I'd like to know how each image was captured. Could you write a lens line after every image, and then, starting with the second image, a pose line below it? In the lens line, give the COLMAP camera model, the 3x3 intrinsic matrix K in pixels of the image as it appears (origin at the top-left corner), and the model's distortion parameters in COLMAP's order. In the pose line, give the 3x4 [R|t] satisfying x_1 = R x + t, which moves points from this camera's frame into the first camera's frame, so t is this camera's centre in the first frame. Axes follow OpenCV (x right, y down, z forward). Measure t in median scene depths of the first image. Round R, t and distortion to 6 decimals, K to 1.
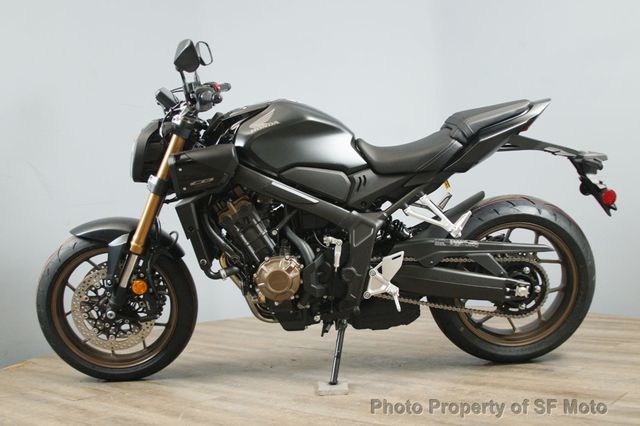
lens RADIAL K [[843.5, 0, 320.1], [0, 843.5, 212.6], [0, 0, 1]] dist [-0.017532, 0.000000]
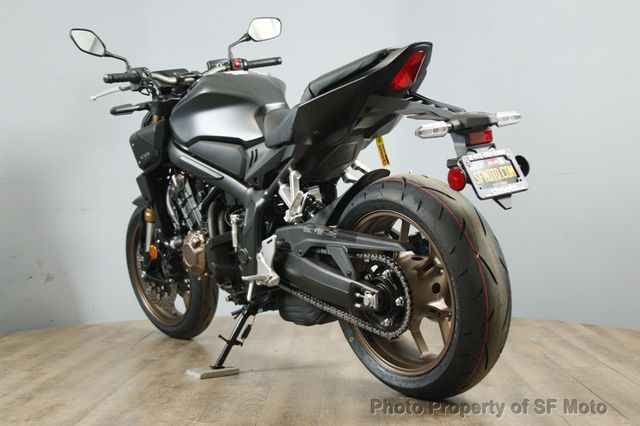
lens RADIAL K [[886.8, 0, 320.1], [0, 886.8, 212.8], [0, 0, 1]] dist [0.033555, 0.000000]
pose [[0.580711, 0.053116, -0.812375, 0.876391], [-0.037071, 0.998560, 0.038790, -0.015702], [0.813265, 0.007590, 0.581844, 0.497285]]
